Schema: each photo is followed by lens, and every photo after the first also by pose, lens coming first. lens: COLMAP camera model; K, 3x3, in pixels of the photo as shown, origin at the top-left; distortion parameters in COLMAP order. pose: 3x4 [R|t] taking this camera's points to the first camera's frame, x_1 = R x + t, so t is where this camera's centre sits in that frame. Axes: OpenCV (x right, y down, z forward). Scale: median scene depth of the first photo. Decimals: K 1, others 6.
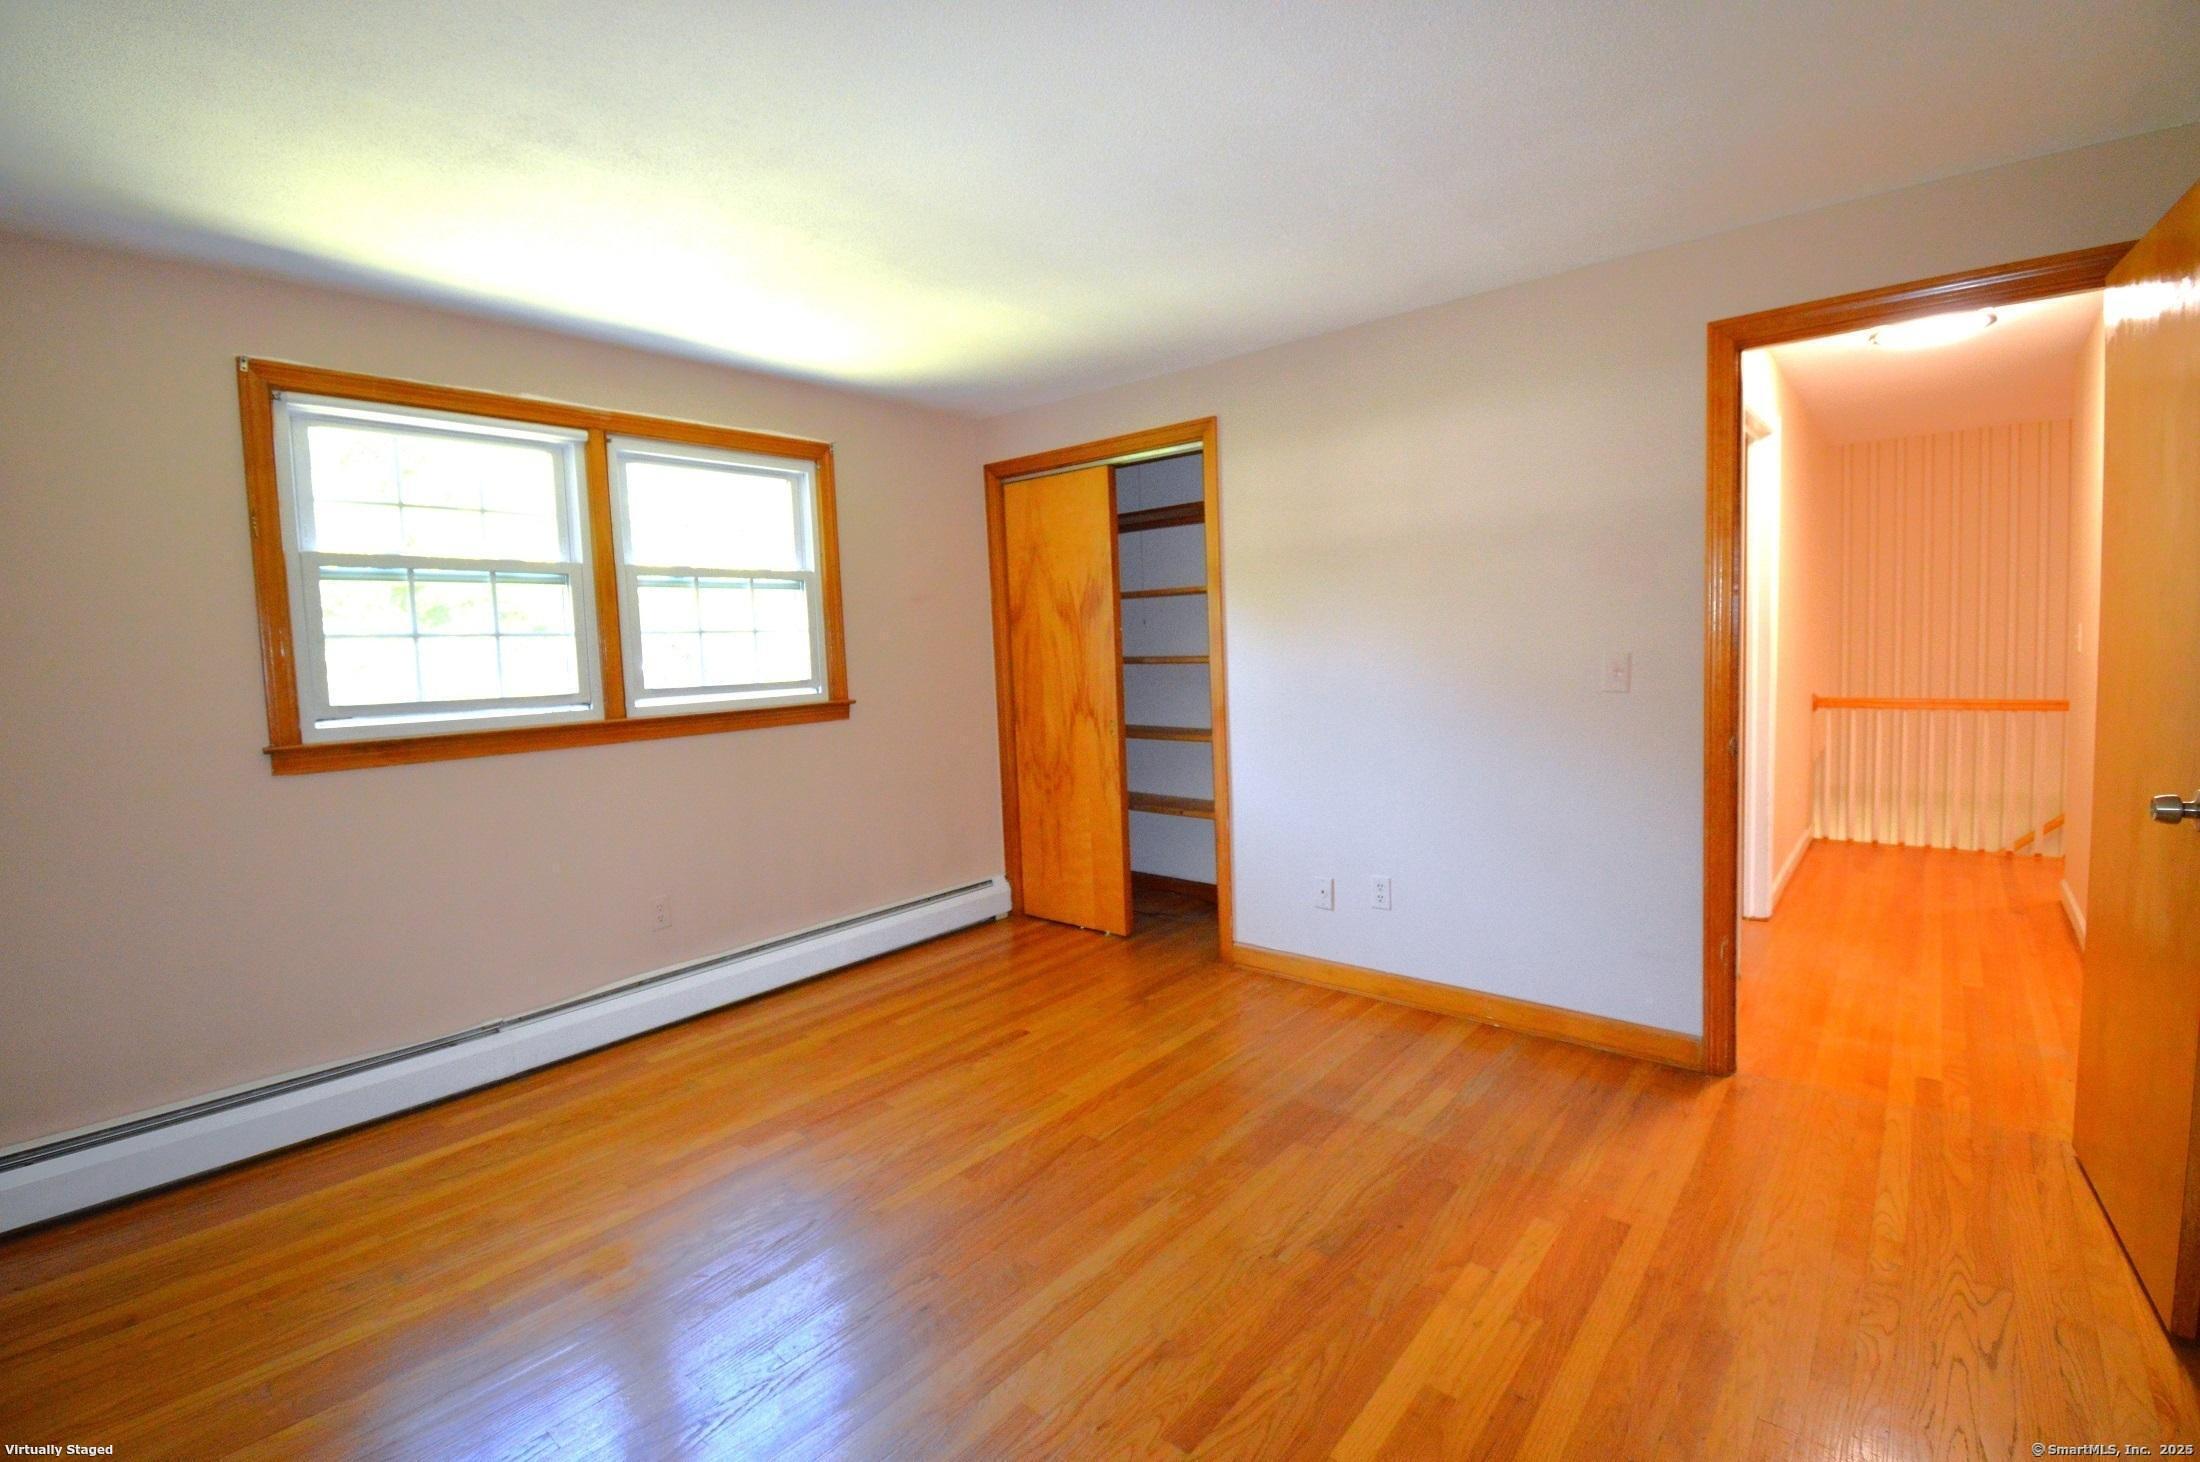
lens RADIAL K [[975.5, 0, 1096.6], [0, 975.5, 713.1], [0, 0, 1]] dist [0.027359, -0.033939]
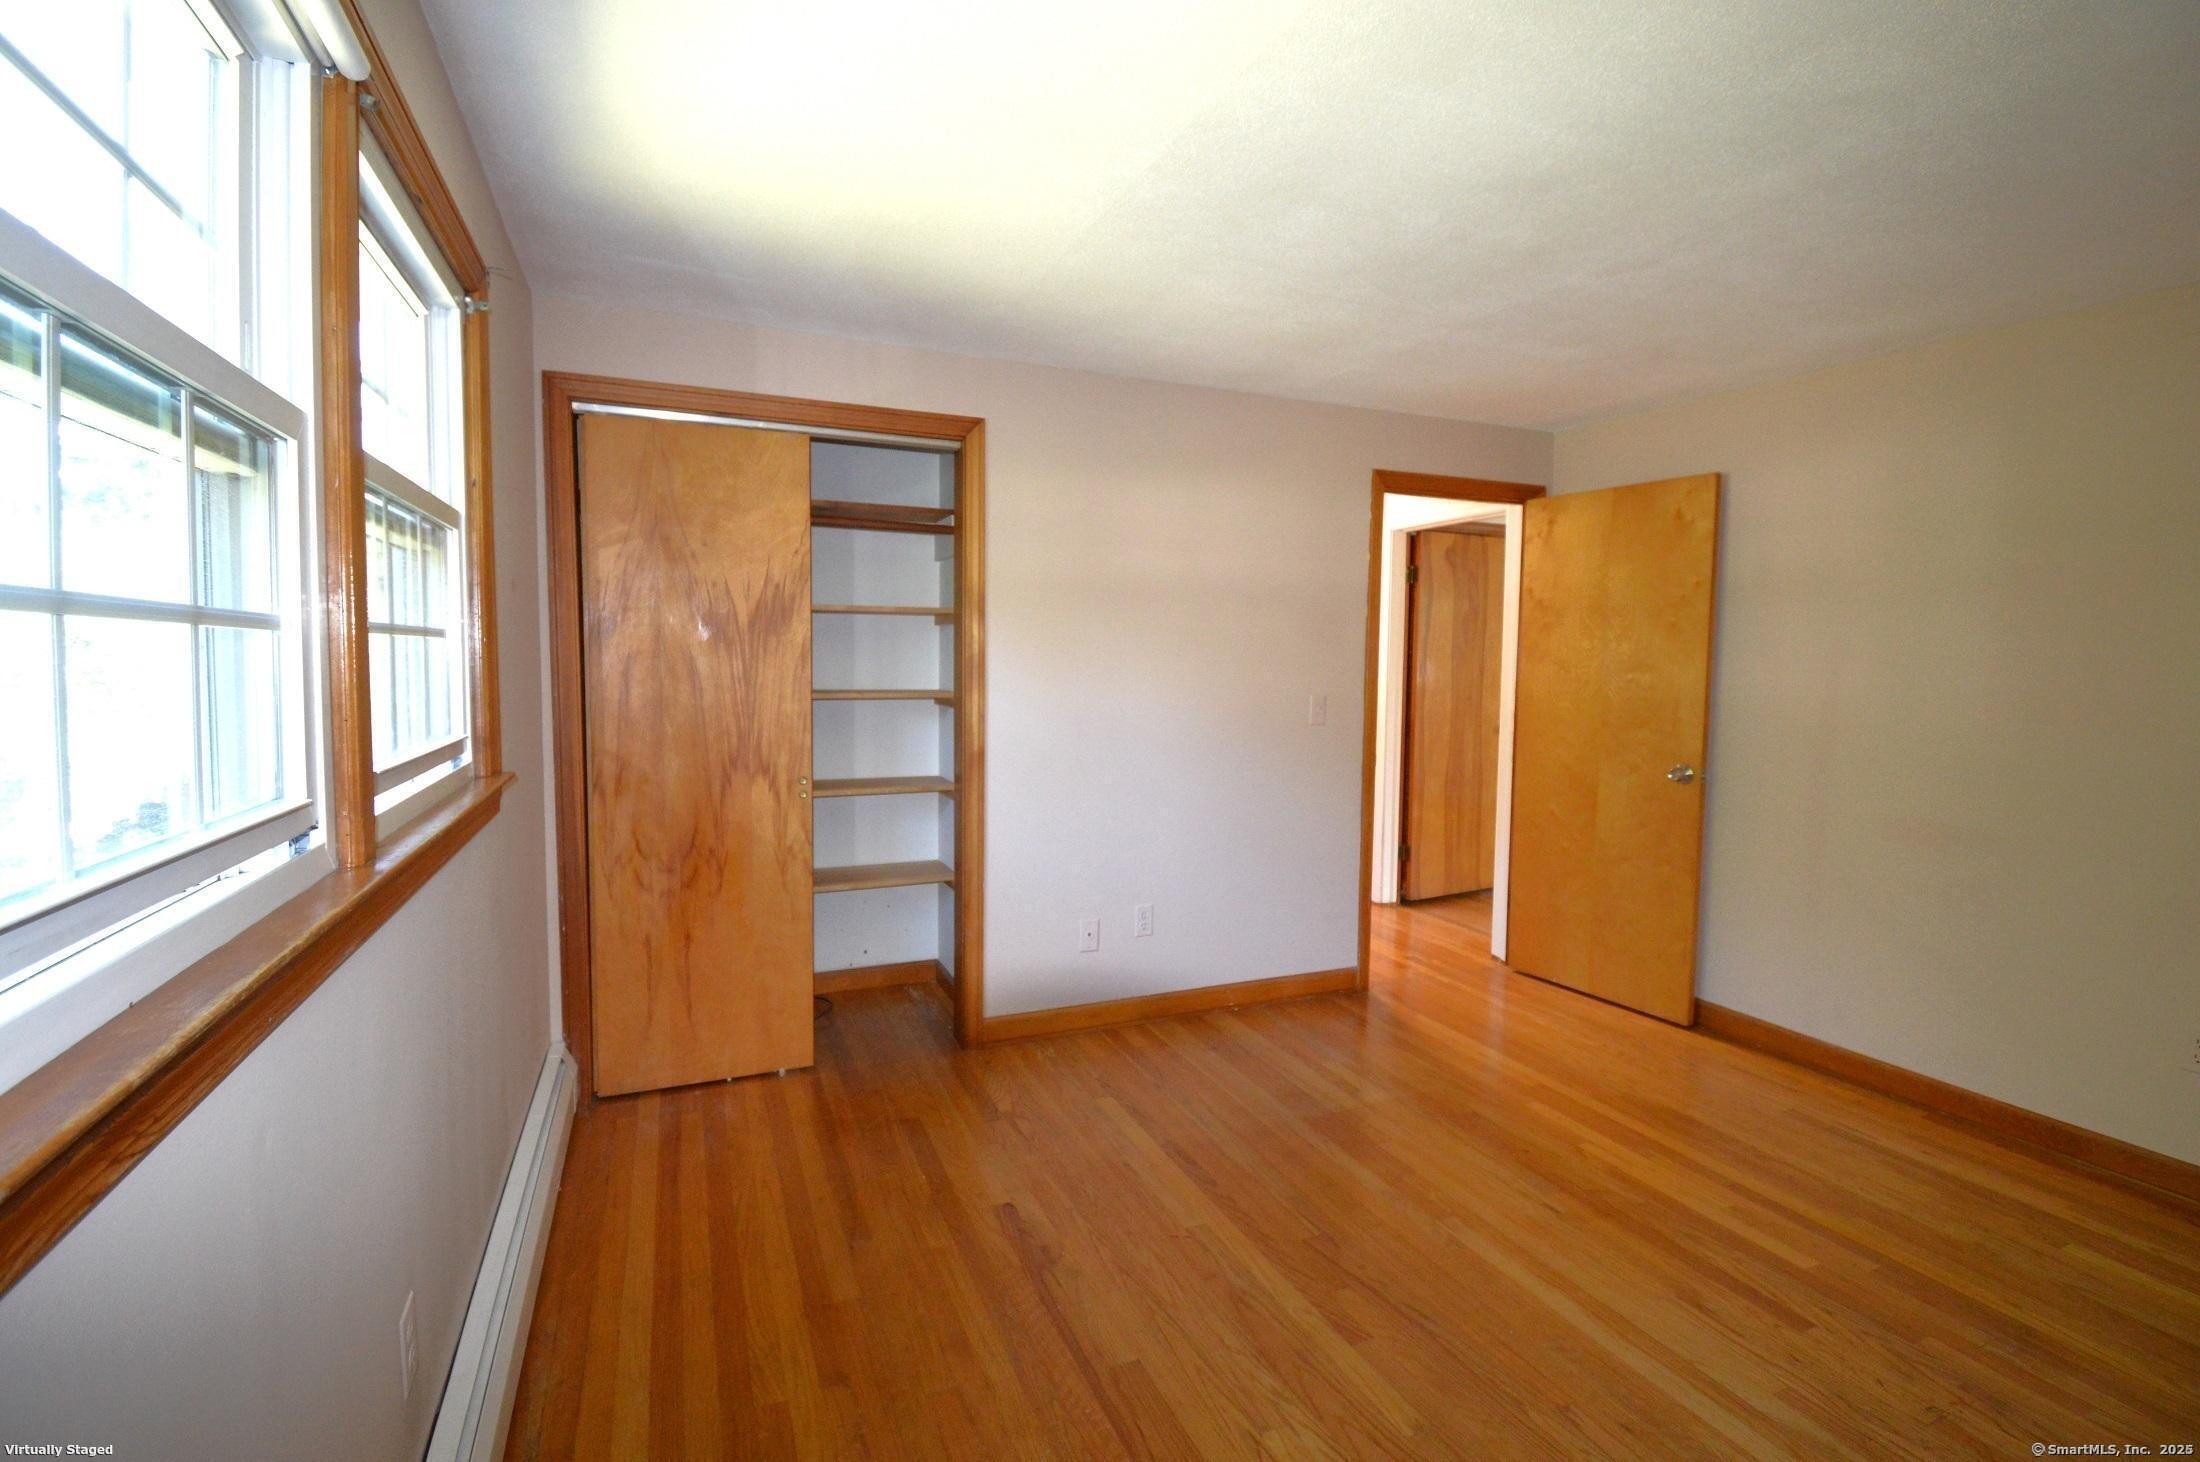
lens RADIAL K [[975.5, 0, 1096.6], [0, 975.5, 713.1], [0, 0, 1]] dist [0.027359, -0.033939]
pose [[0.442545, -0.012823, 0.896655, -0.697636], [0.038514, 0.999247, -0.004718, -0.037251], [-0.895919, 0.036622, 0.442705, 0.599941]]
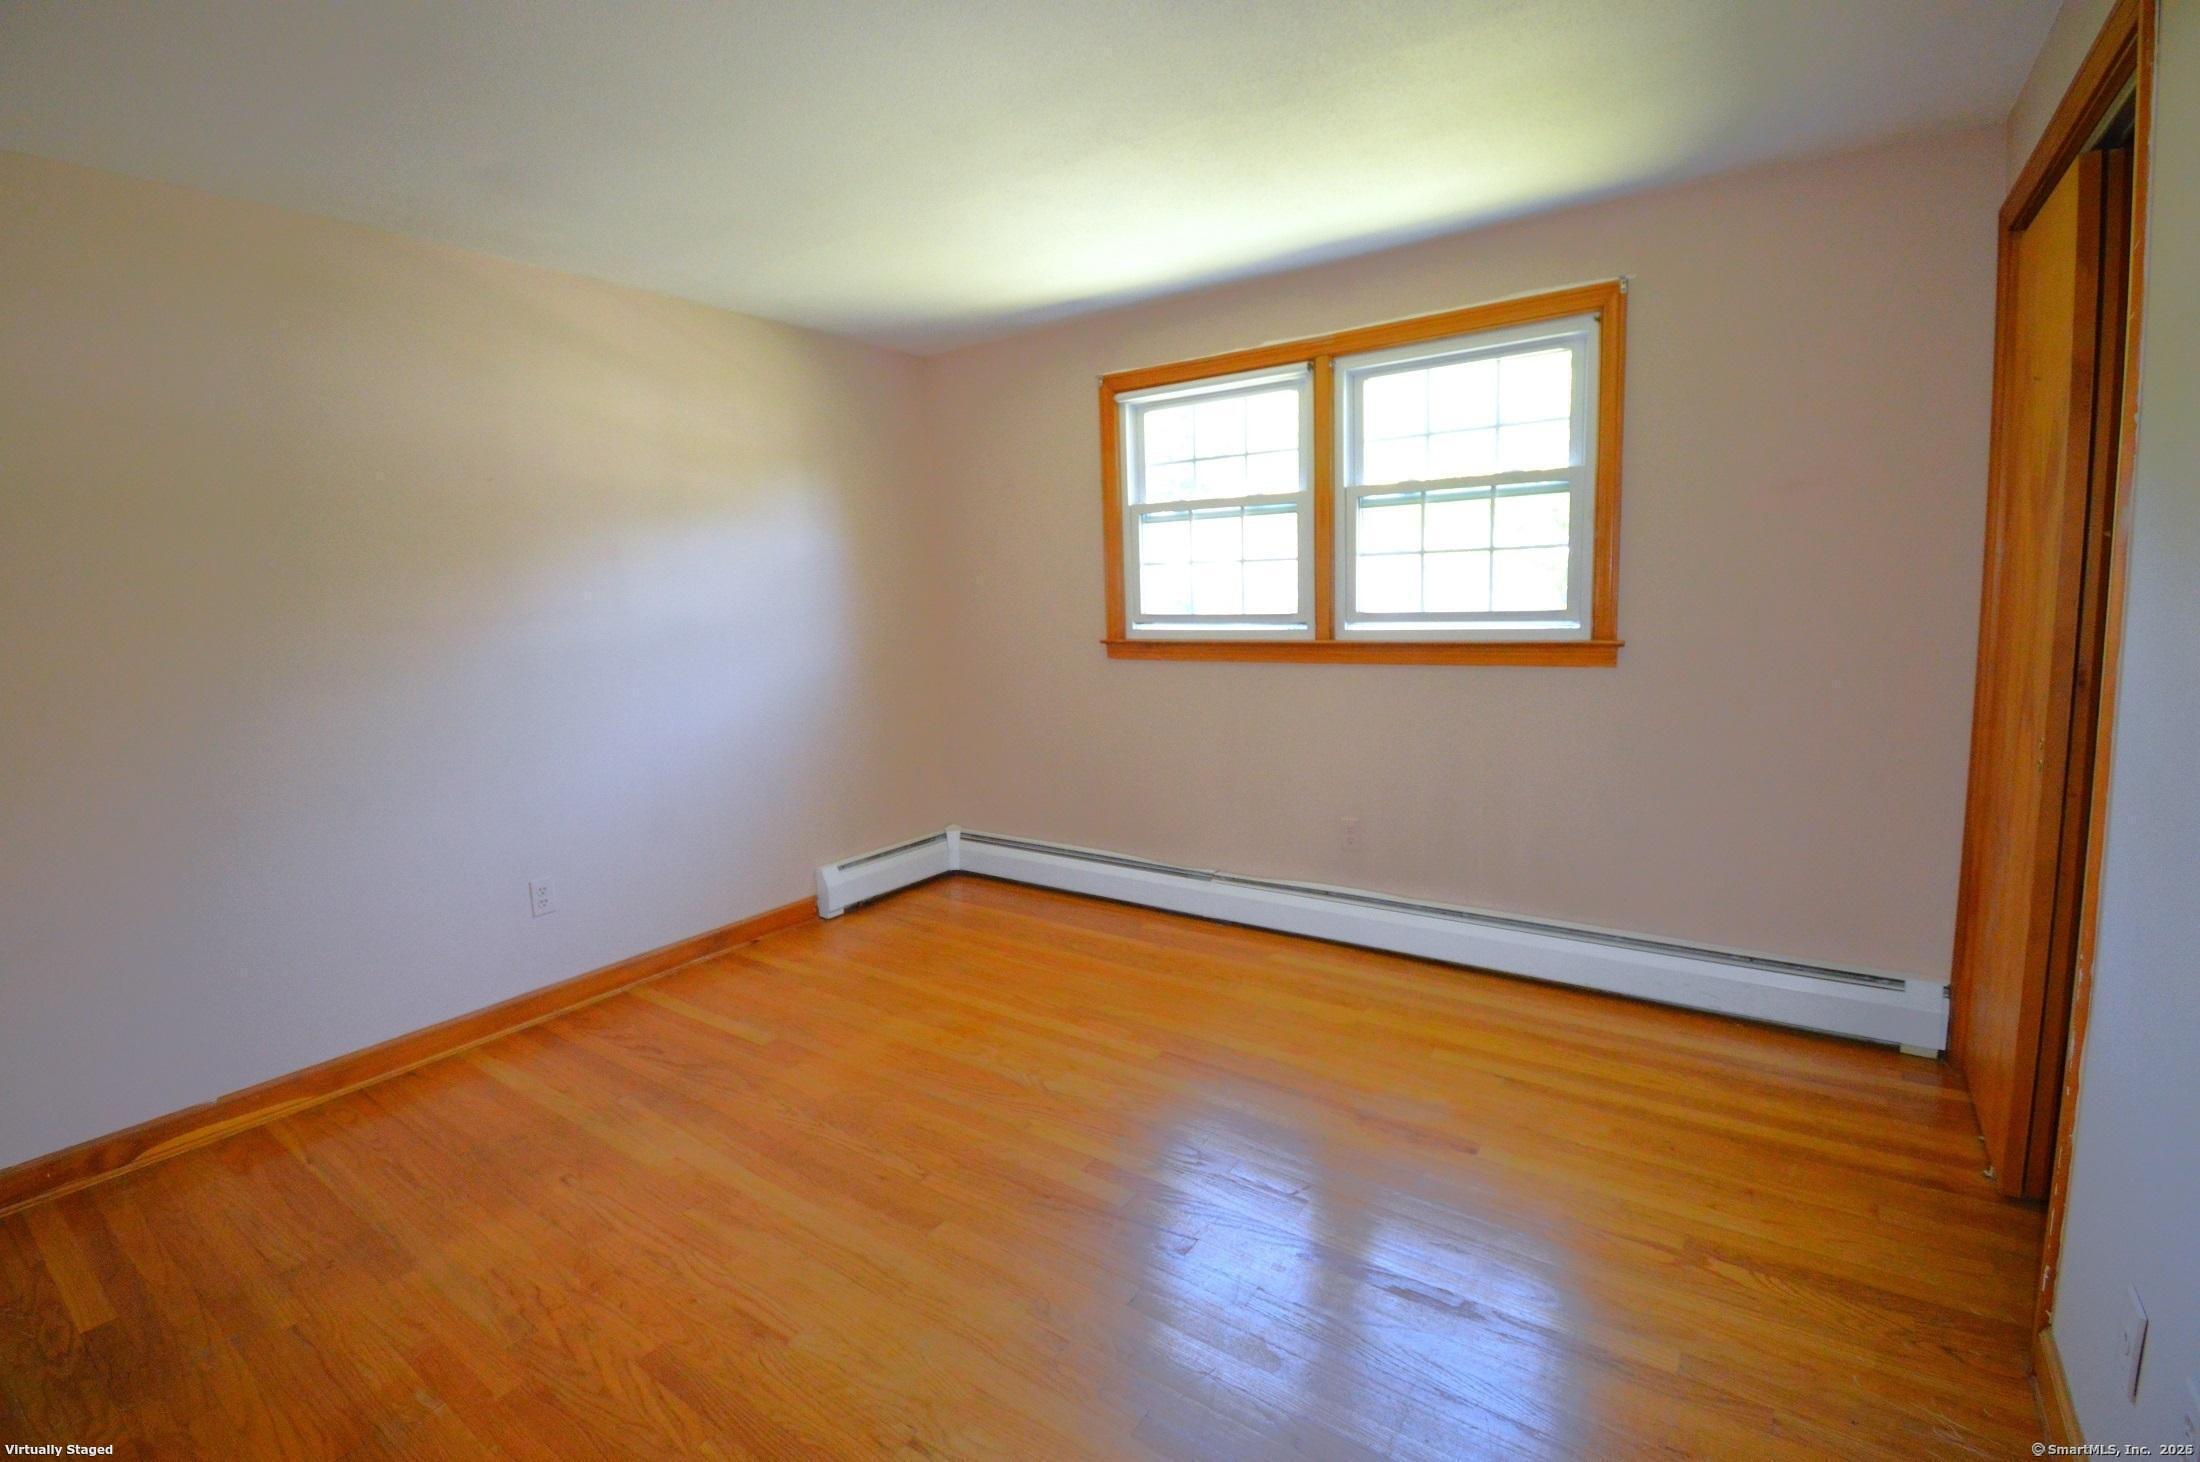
lens RADIAL K [[975.5, 0, 1096.6], [0, 975.5, 713.1], [0, 0, 1]] dist [0.027359, -0.033939]
pose [[0.096431, 0.157562, -0.982790, 0.523935], [-0.045489, 0.987057, 0.153783, -0.066518], [0.994300, 0.029877, 0.102350, 0.660651]]
